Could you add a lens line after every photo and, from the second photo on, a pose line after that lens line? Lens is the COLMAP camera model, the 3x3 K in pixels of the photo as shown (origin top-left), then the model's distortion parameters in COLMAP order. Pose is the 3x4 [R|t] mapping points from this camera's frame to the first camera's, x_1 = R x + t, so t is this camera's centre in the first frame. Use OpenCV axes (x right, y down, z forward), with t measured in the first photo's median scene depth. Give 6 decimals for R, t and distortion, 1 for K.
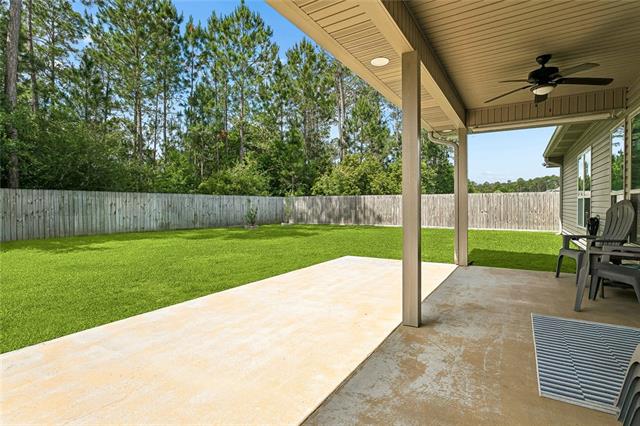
lens RADIAL K [[320.2, 0, 320.0], [0, 320.2, 213.0], [0, 0, 1]] dist [-0.000947, -0.000048]
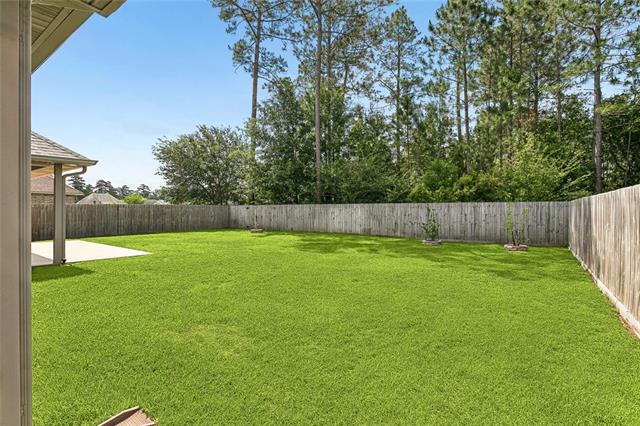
lens RADIAL K [[320.2, 0, 320.0], [0, 320.2, 213.0], [0, 0, 1]] dist [-0.000947, -0.000048]
pose [[-0.085050, 0.008266, -0.996342, 0.638233], [-0.024418, 0.999648, 0.010378, -0.031159], [0.996077, 0.025211, -0.084818, 0.838774]]
